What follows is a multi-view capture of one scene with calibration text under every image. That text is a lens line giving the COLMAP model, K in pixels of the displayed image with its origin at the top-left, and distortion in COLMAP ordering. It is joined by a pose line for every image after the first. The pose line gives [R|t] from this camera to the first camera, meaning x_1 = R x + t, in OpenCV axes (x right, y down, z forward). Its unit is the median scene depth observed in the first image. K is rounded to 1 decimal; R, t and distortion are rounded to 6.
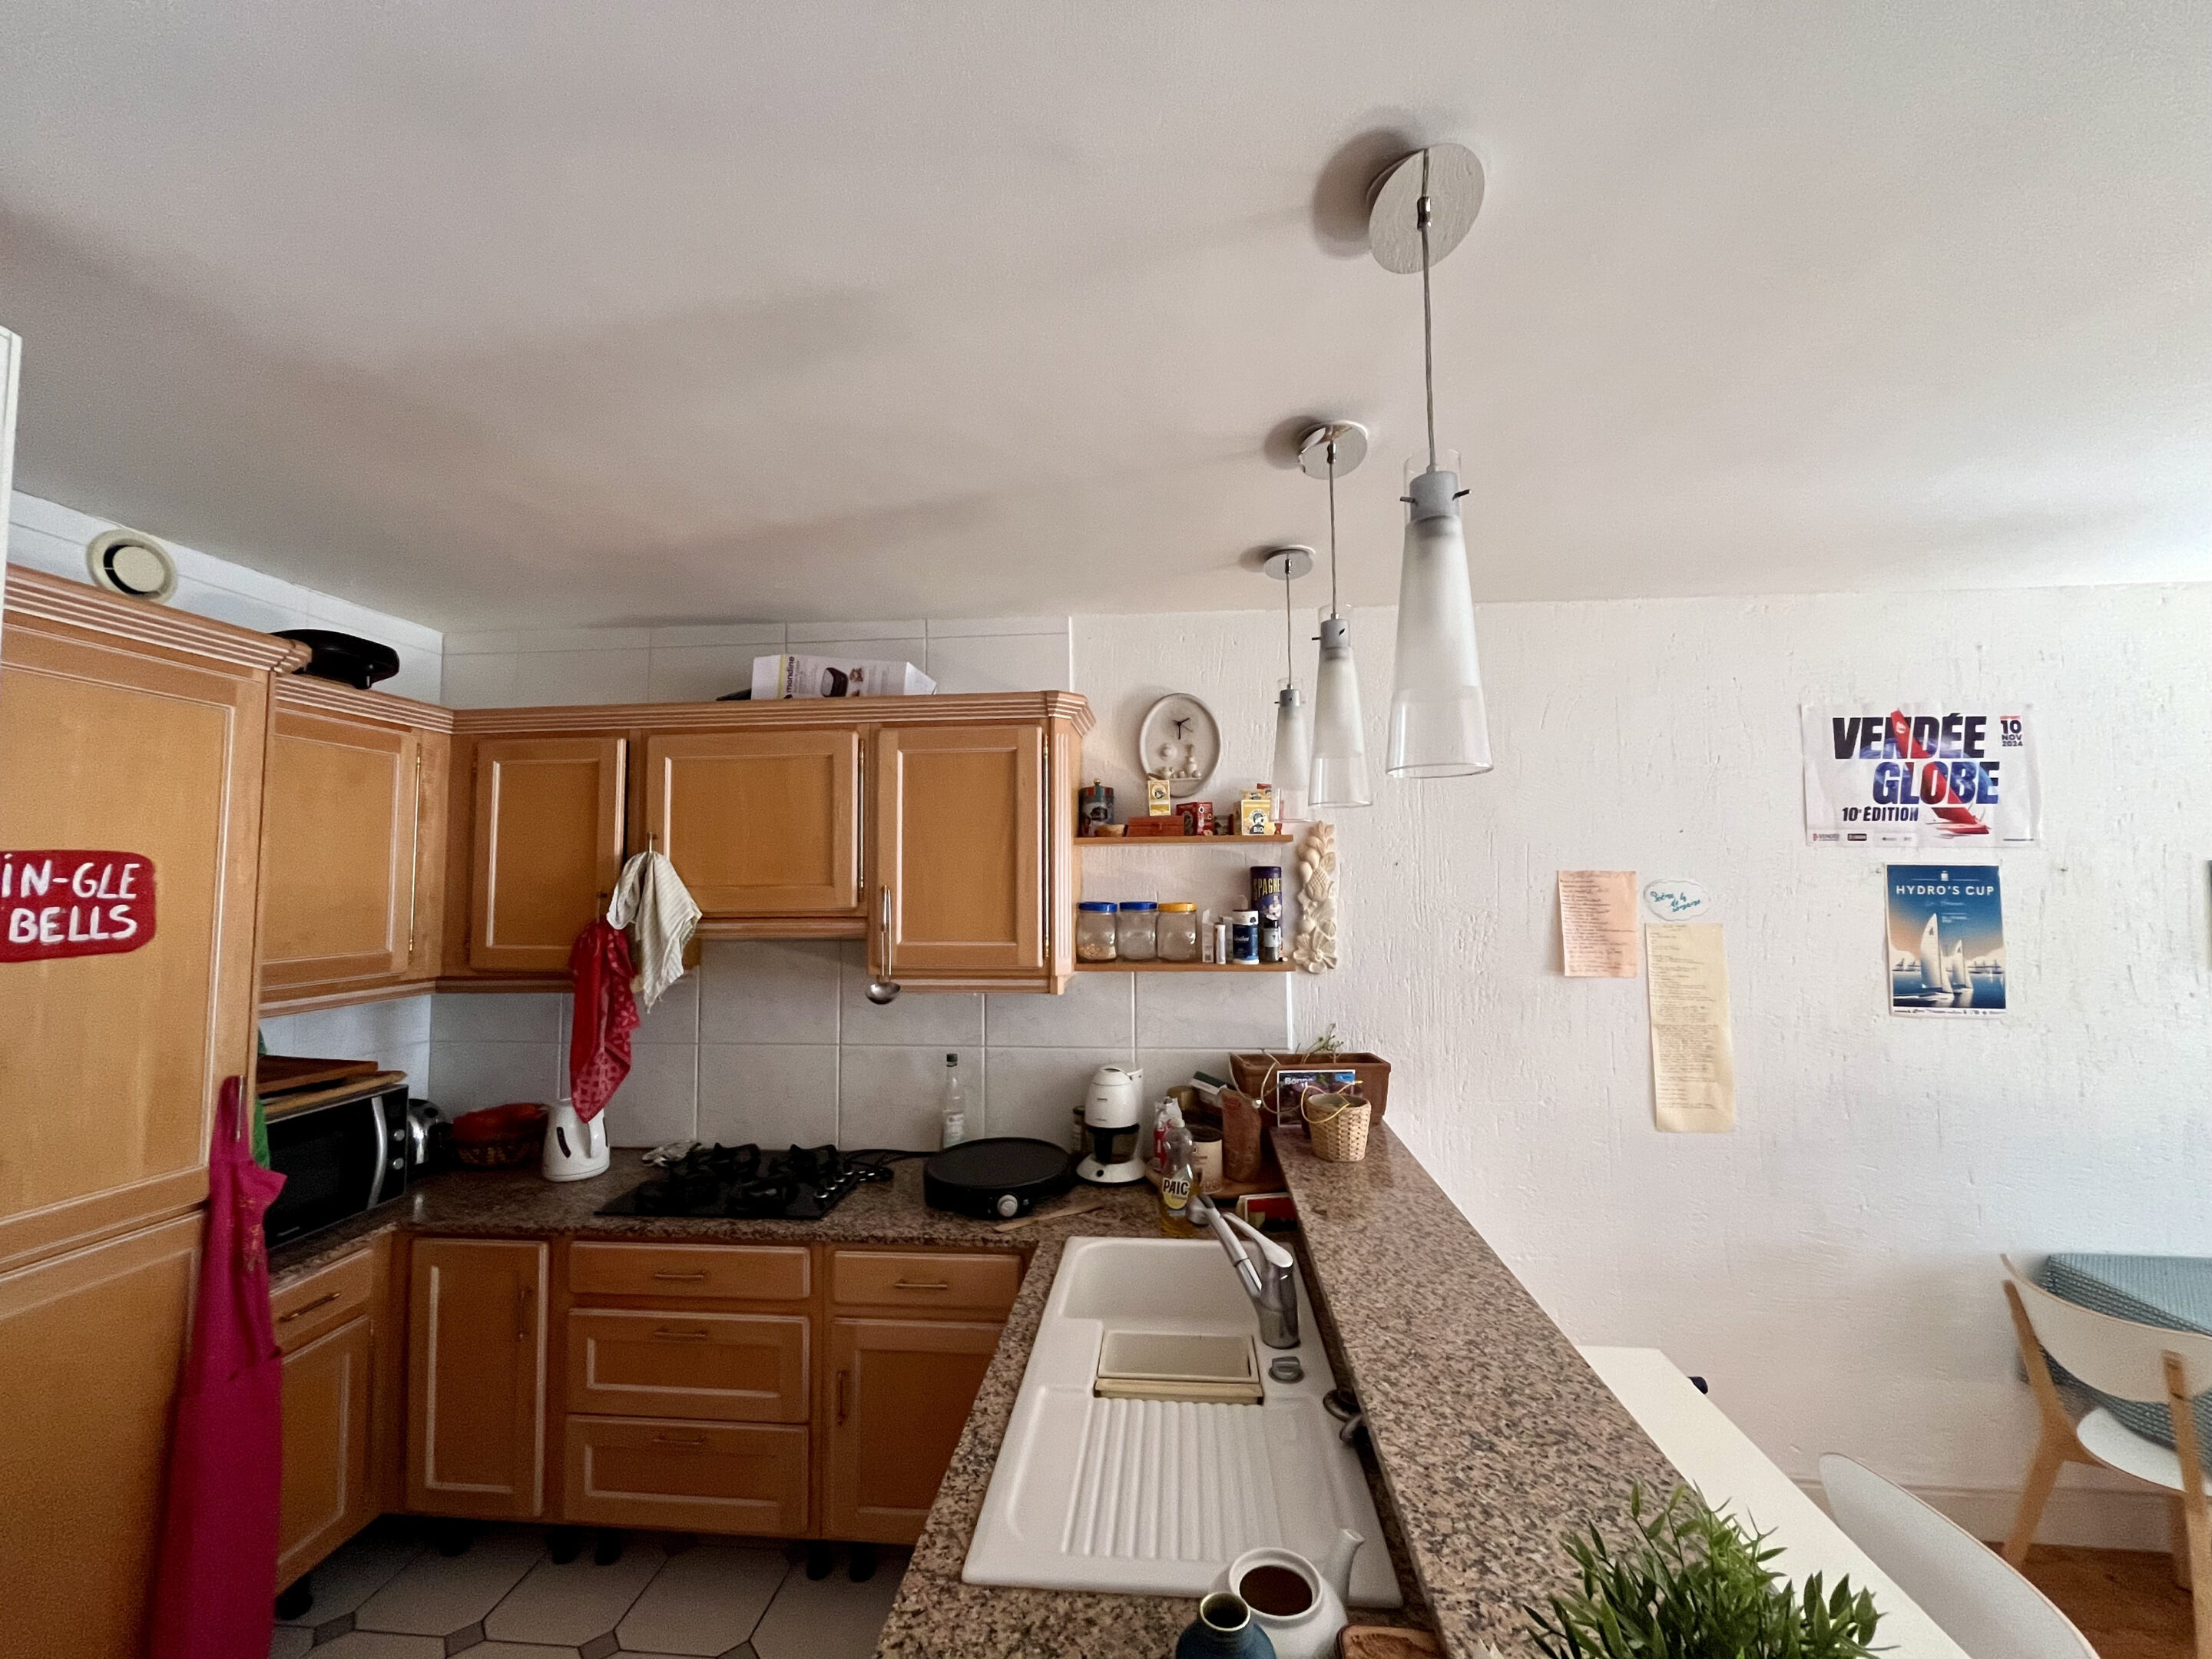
lens RADIAL K [[899.1, 0, 1105.2], [0, 899.1, 828.8], [0, 0, 1]] dist [-0.003883, 0.000366]
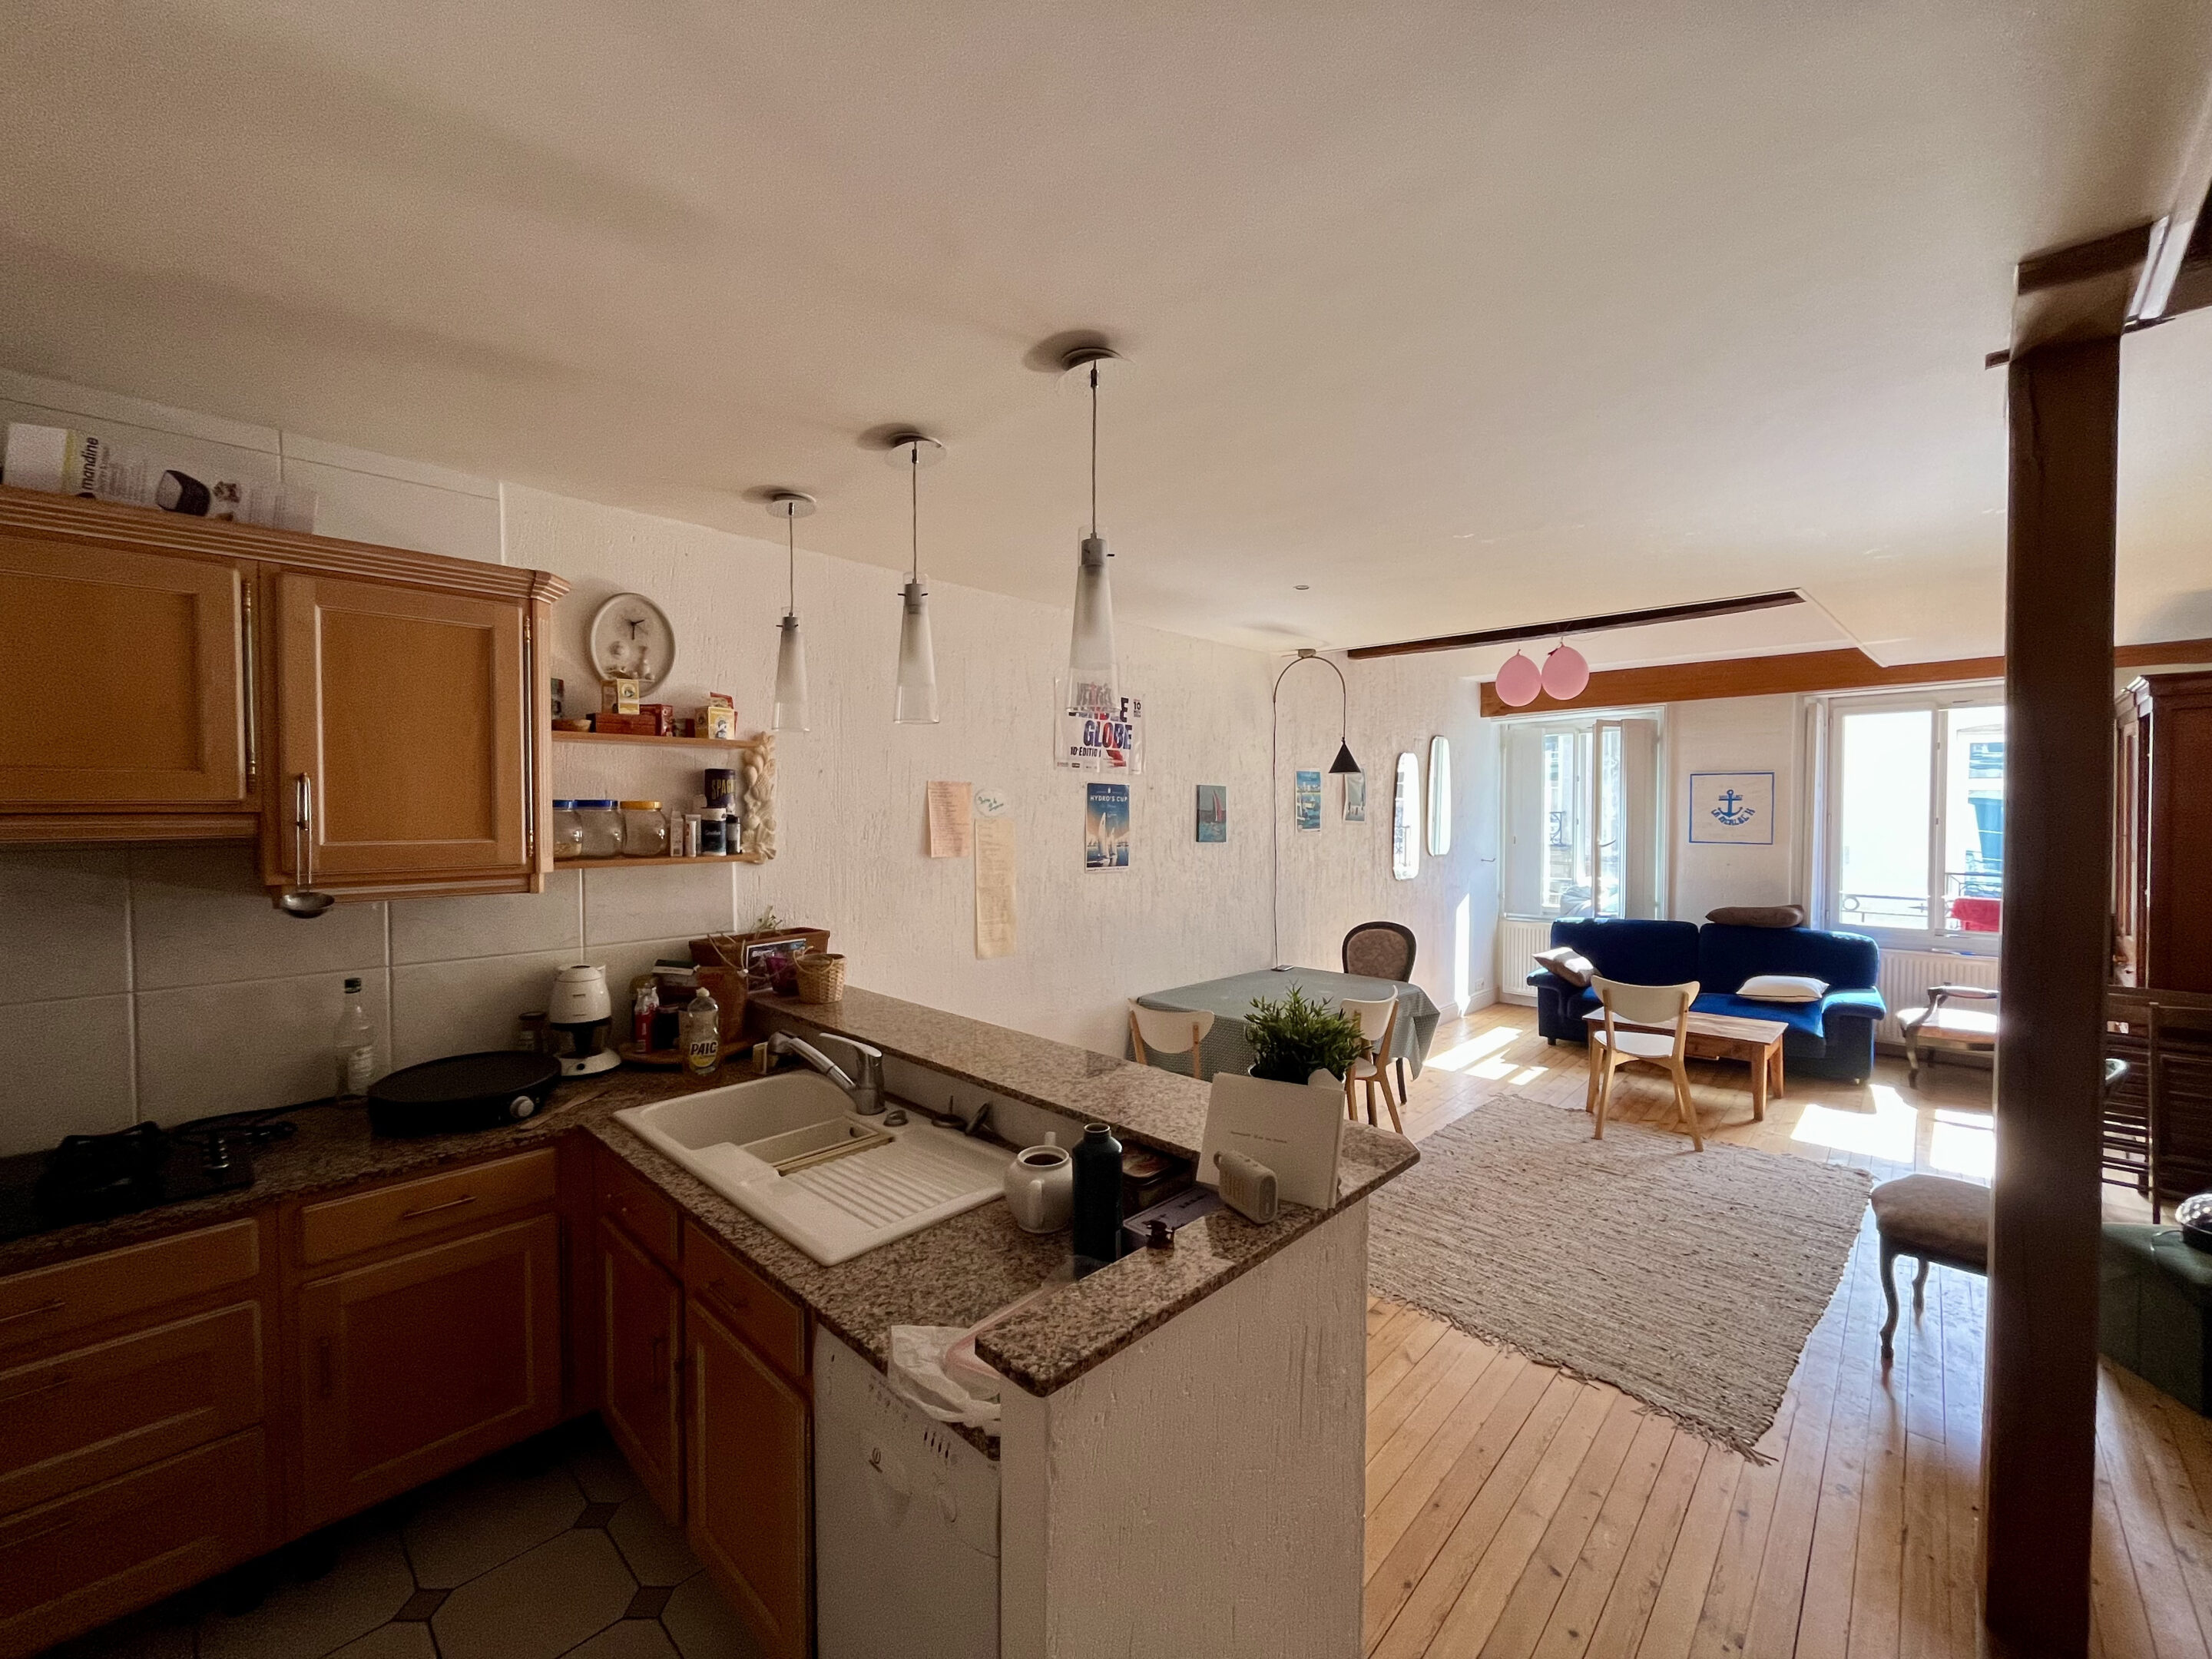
lens RADIAL K [[899.1, 0, 1107.8], [0, 899.1, 826.9], [0, 0, 1]] dist [-0.003883, 0.000366]
pose [[0.620641, -0.010756, 0.784021, -0.409447], [-0.054055, 0.996940, 0.056467, 0.026032], [-0.782230, -0.077427, 0.618160, -0.059782]]
